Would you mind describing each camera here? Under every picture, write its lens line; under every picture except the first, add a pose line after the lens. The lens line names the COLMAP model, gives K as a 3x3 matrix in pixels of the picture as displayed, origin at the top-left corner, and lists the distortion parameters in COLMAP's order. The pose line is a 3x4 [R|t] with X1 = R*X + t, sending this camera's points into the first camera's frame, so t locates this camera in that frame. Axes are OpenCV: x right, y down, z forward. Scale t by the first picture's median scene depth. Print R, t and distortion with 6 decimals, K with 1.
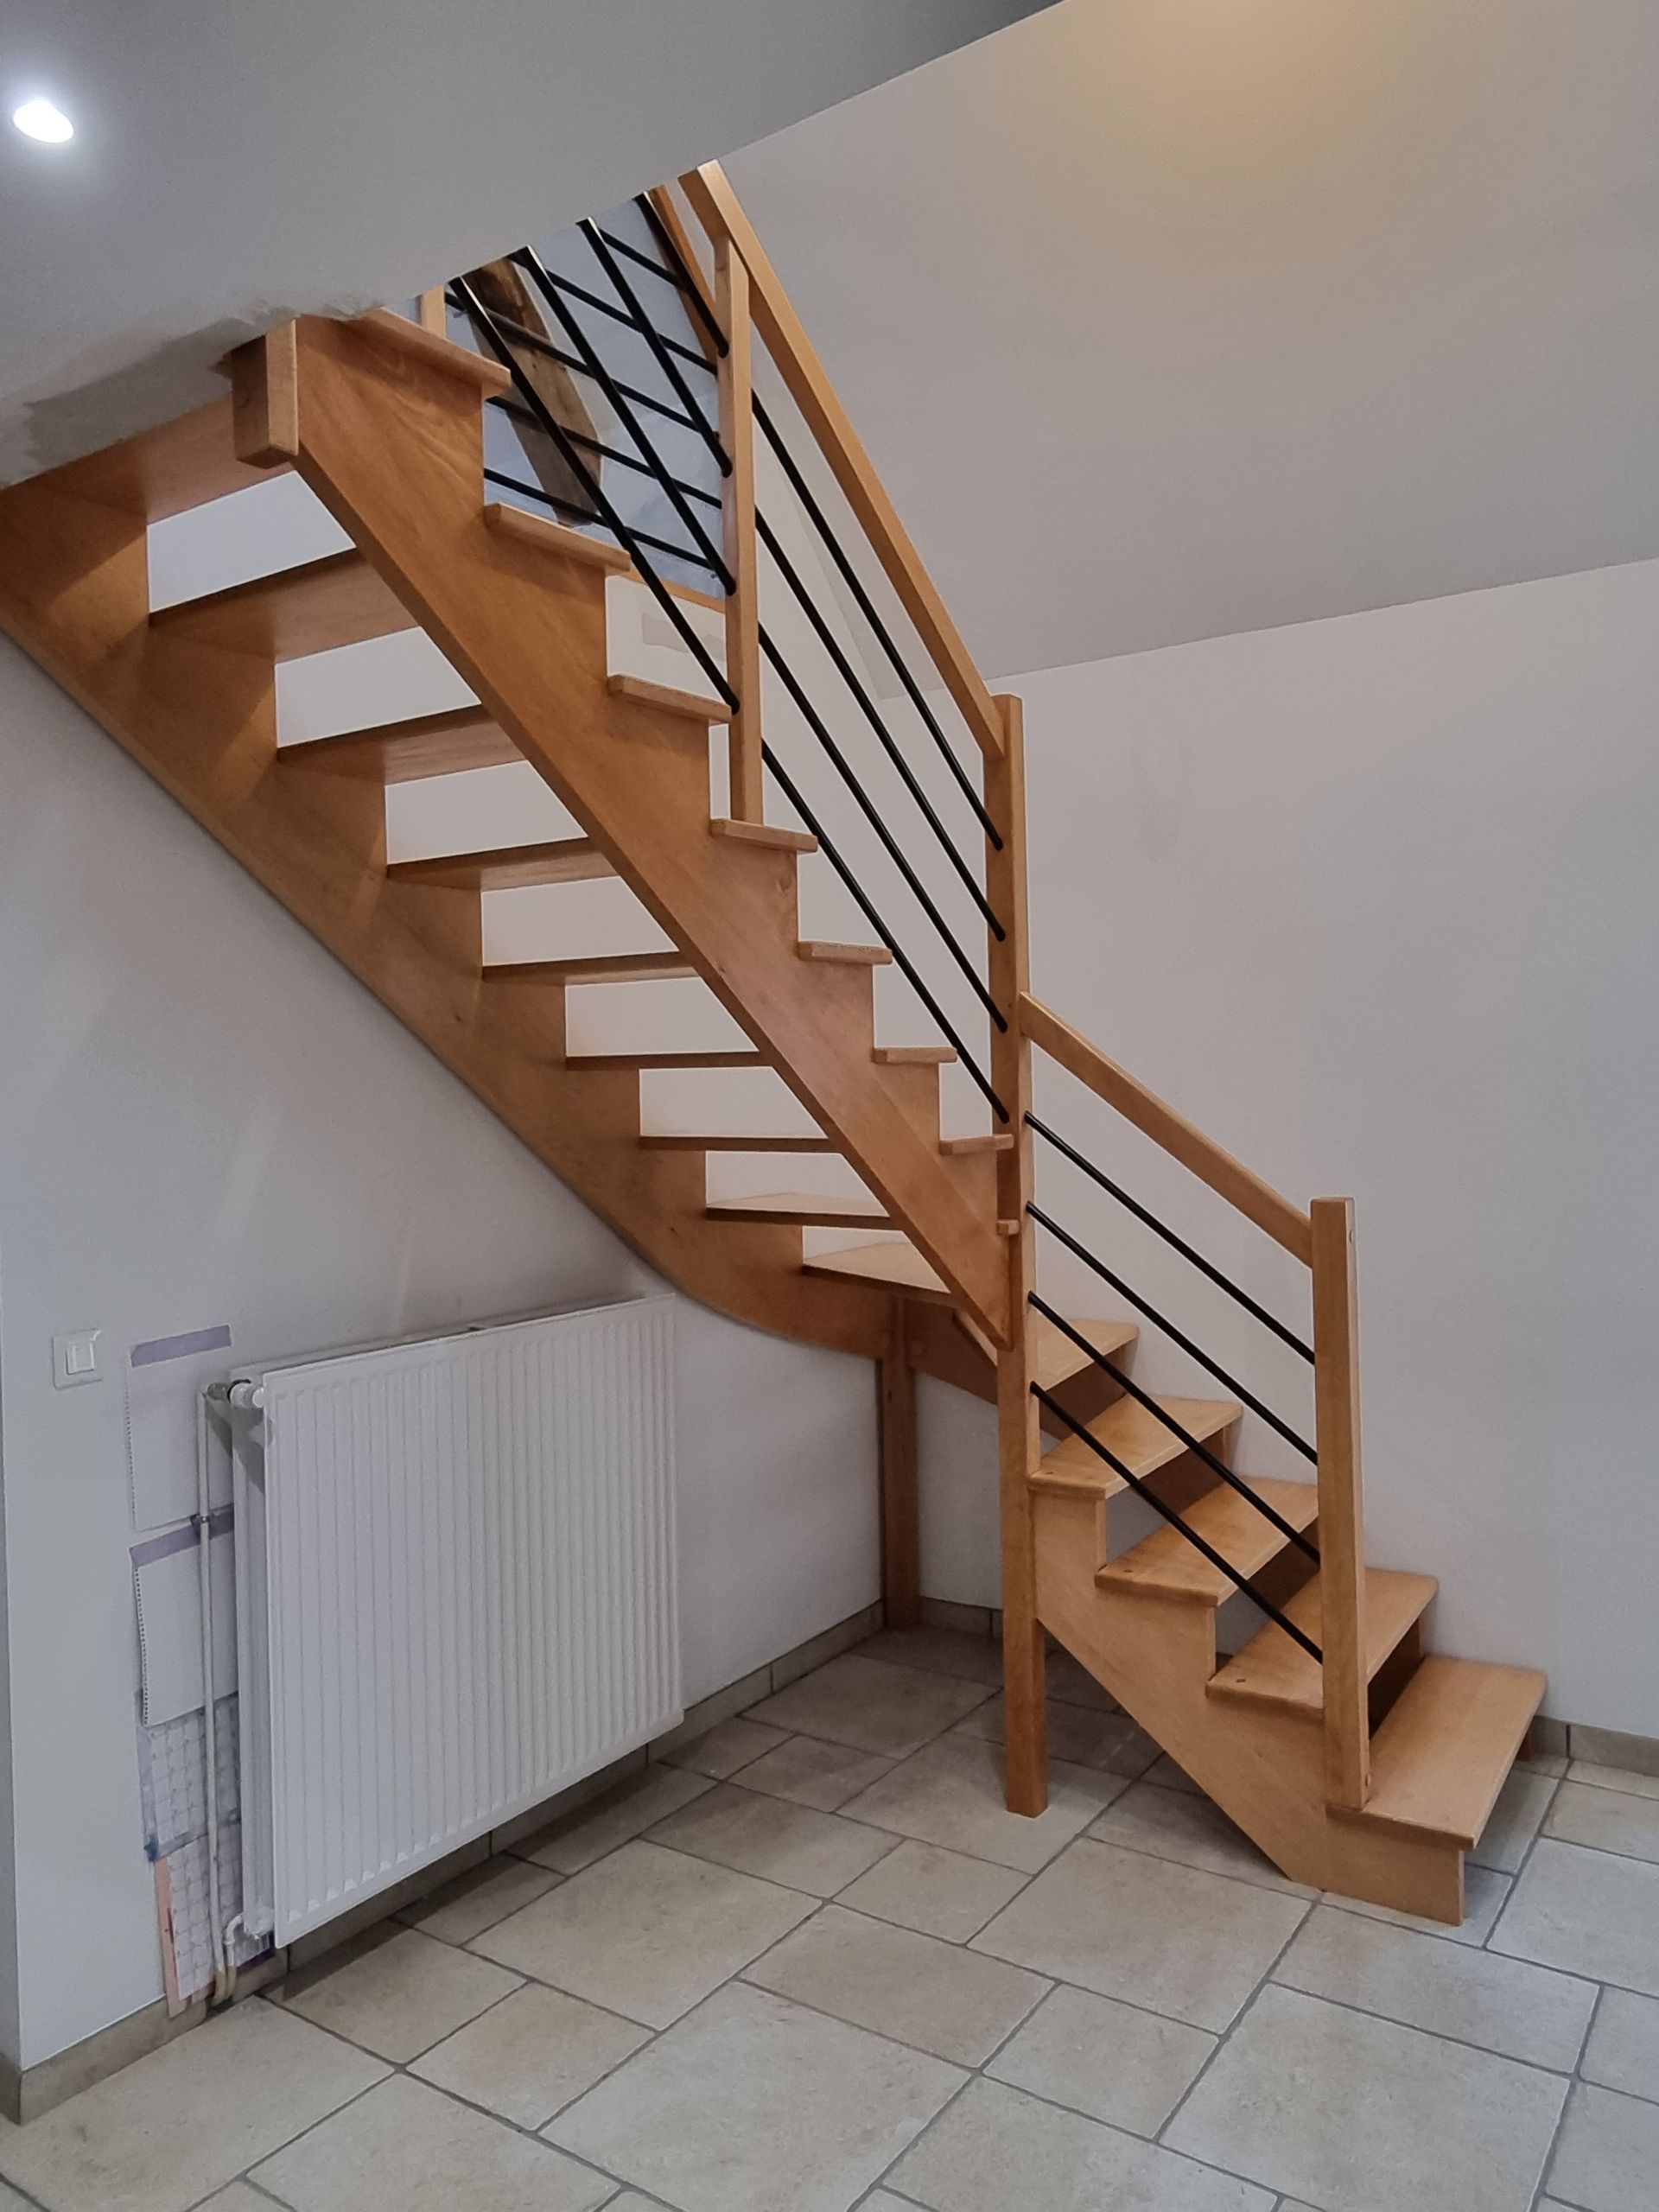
lens RADIAL K [[1643.0, 0, 829.5], [0, 1643.0, 1106.0], [0, 0, 1]] dist [-0.002547, -0.002917]
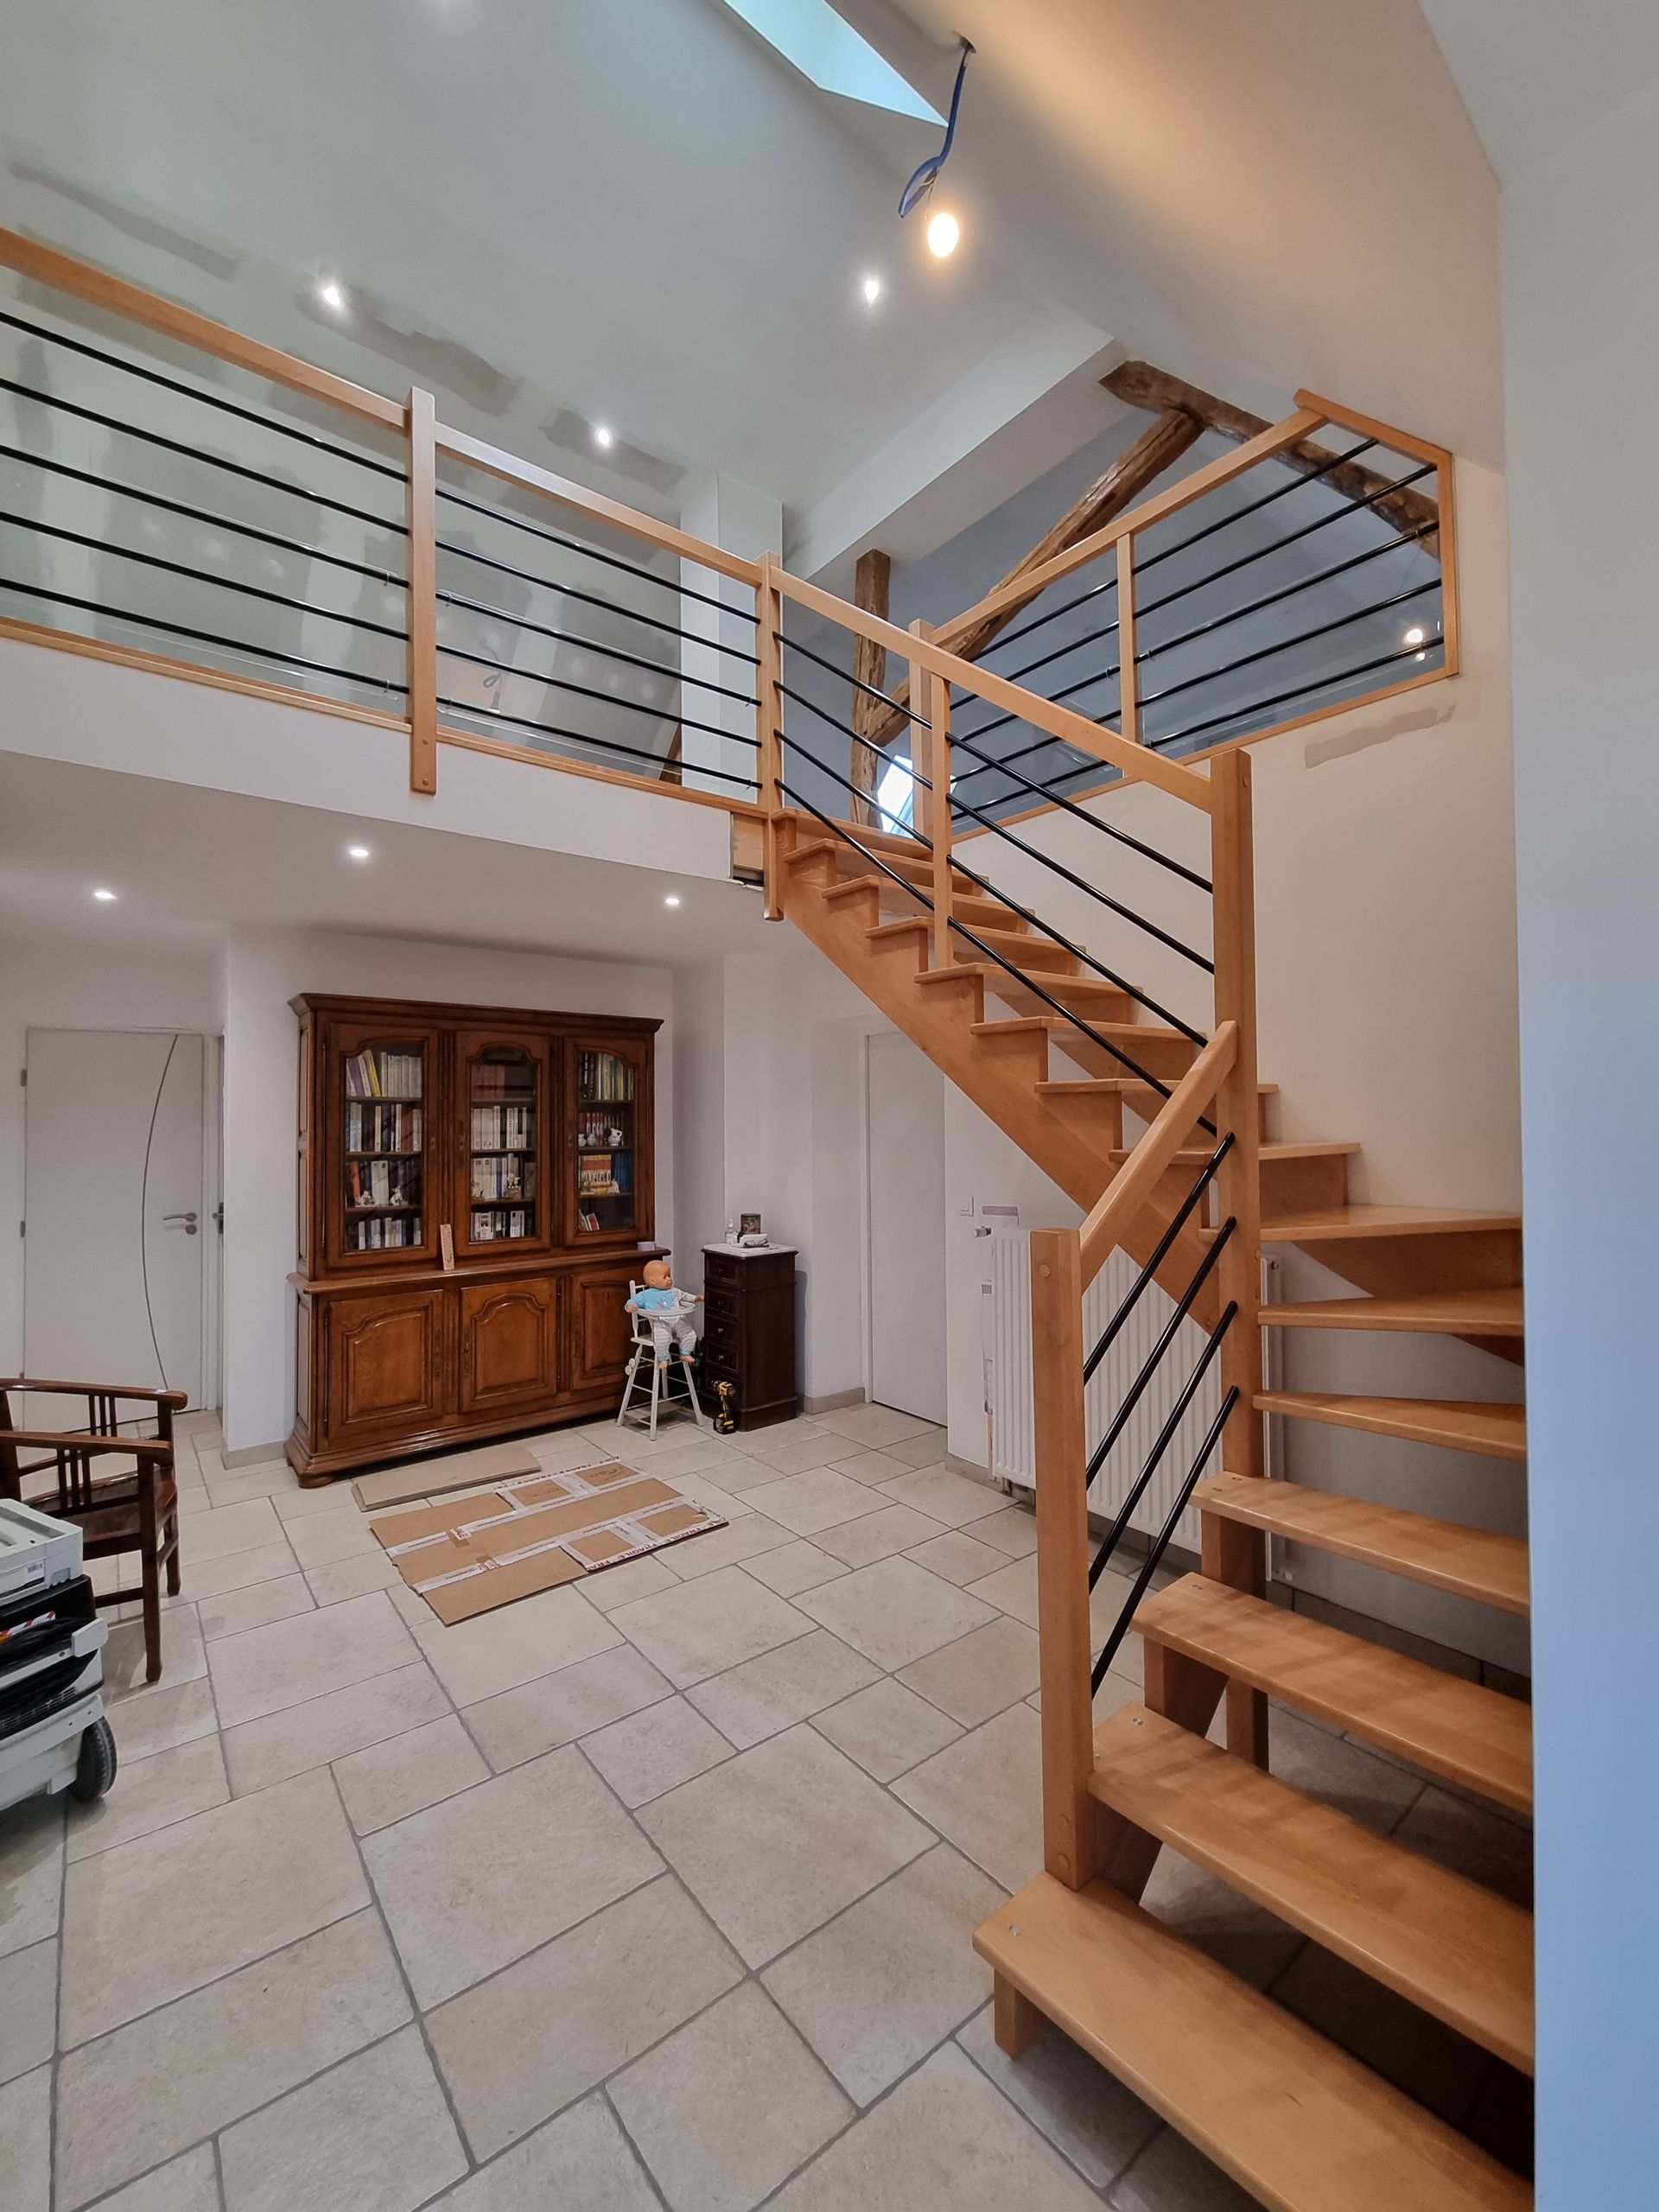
lens RADIAL K [[915.2, 0, 825.5], [0, 915.2, 1094.3], [0, 0, 1]] dist [0.000365, -0.000163]
pose [[-0.318583, -0.001503, -0.947894, 0.989066], [-0.010168, 0.999947, 0.001832, -0.041569], [0.947840, 0.010222, -0.318581, 1.163294]]
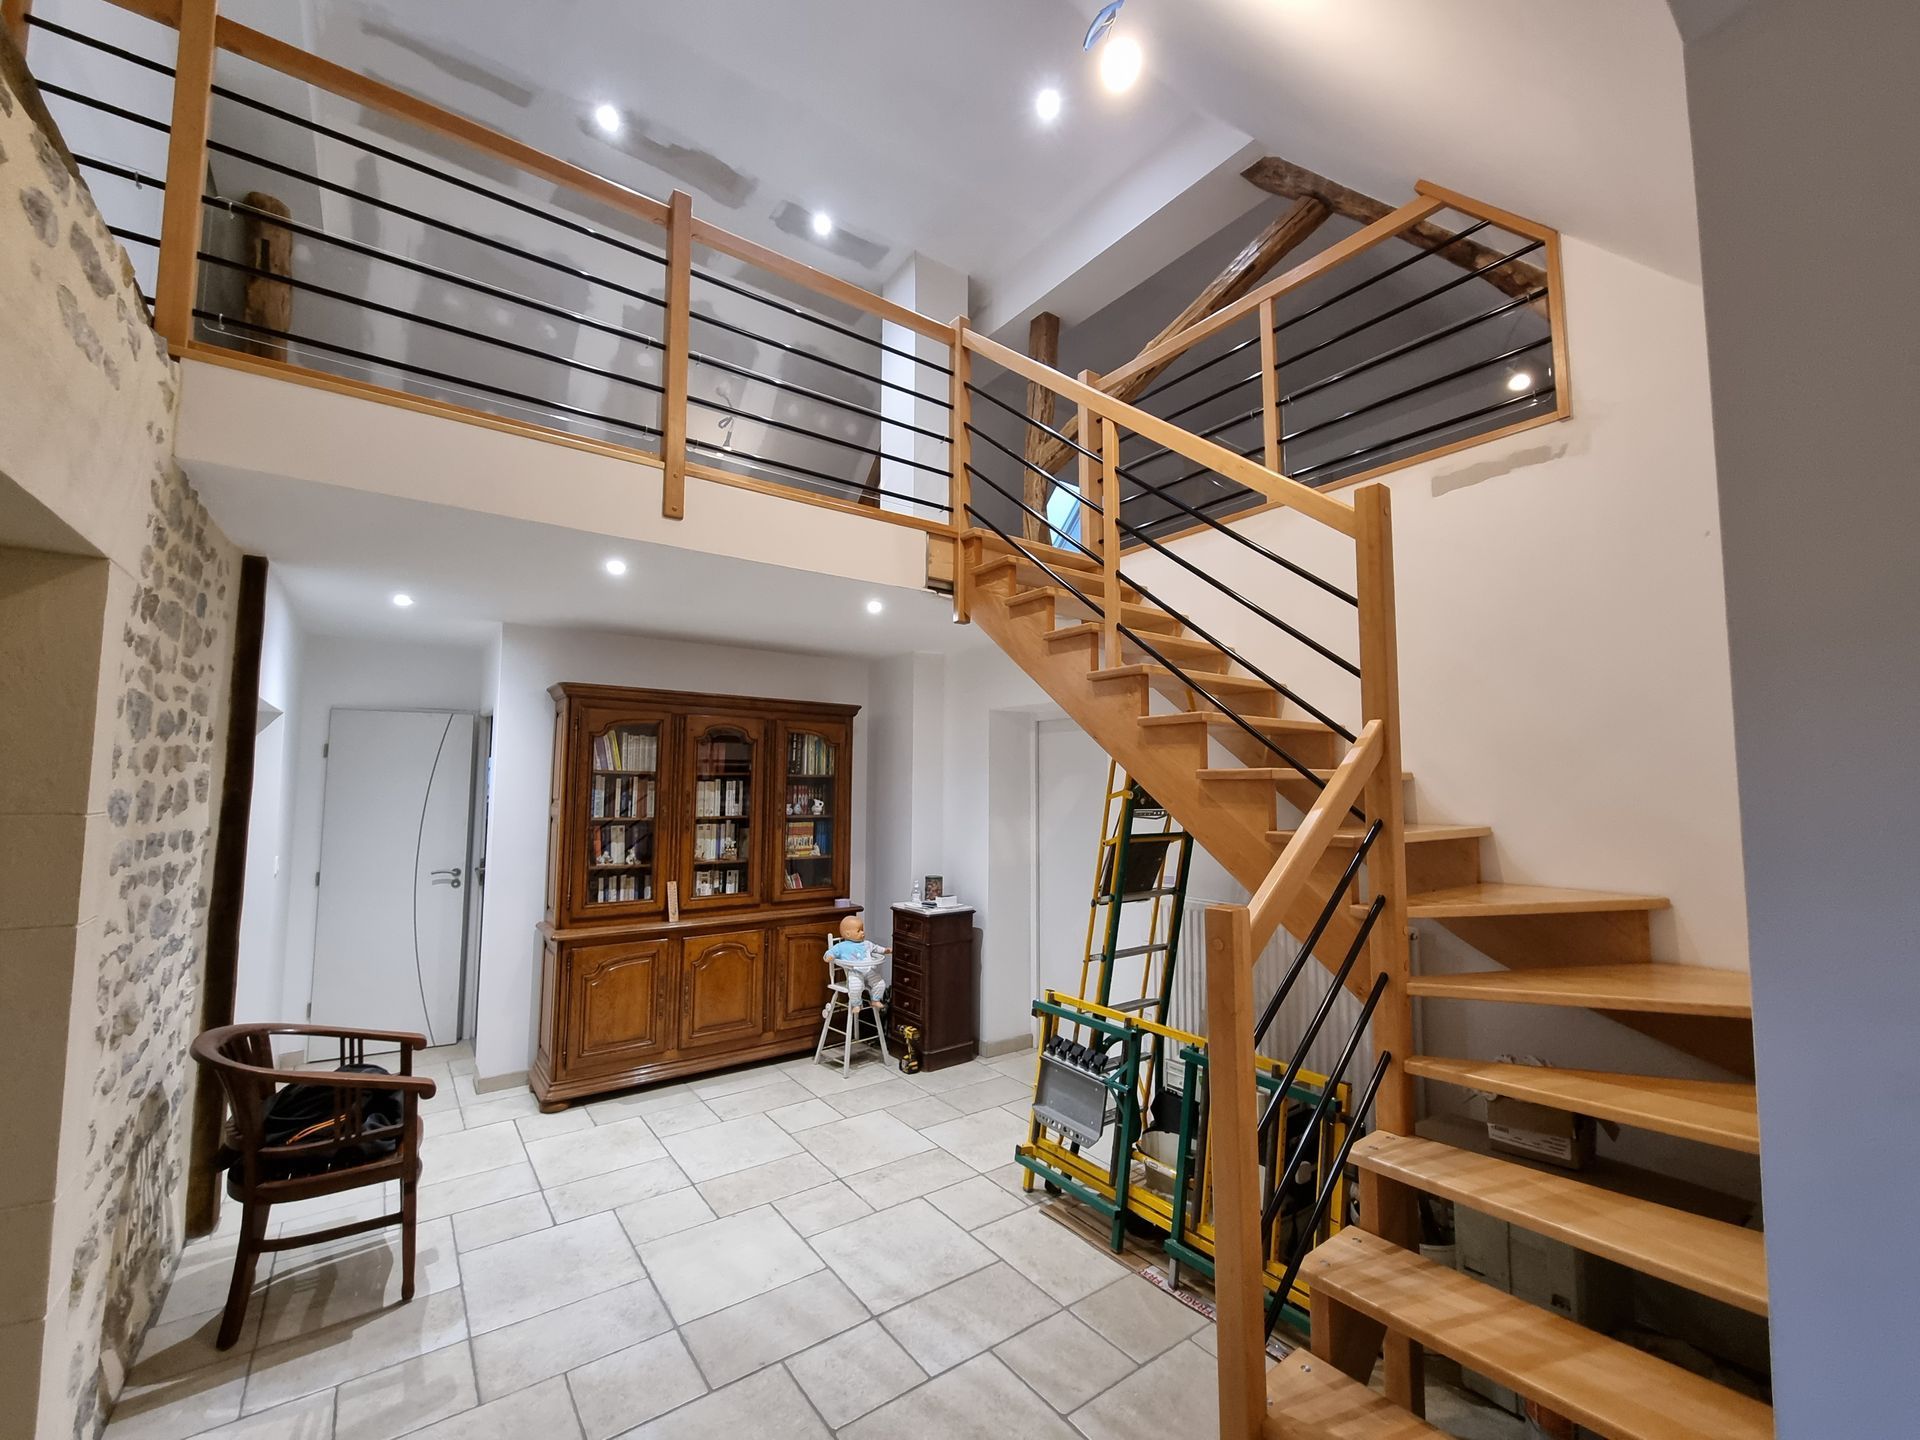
lens RADIAL K [[794.4, 0, 960.0], [0, 794.4, 720.0], [0, 0, 1]] dist [0.000365, -0.000163]
pose [[-0.355163, -0.060899, -0.932819, 0.994333], [-0.022280, 0.998144, -0.056681, -0.053002], [0.934539, 0.000653, -0.355860, 1.140008]]
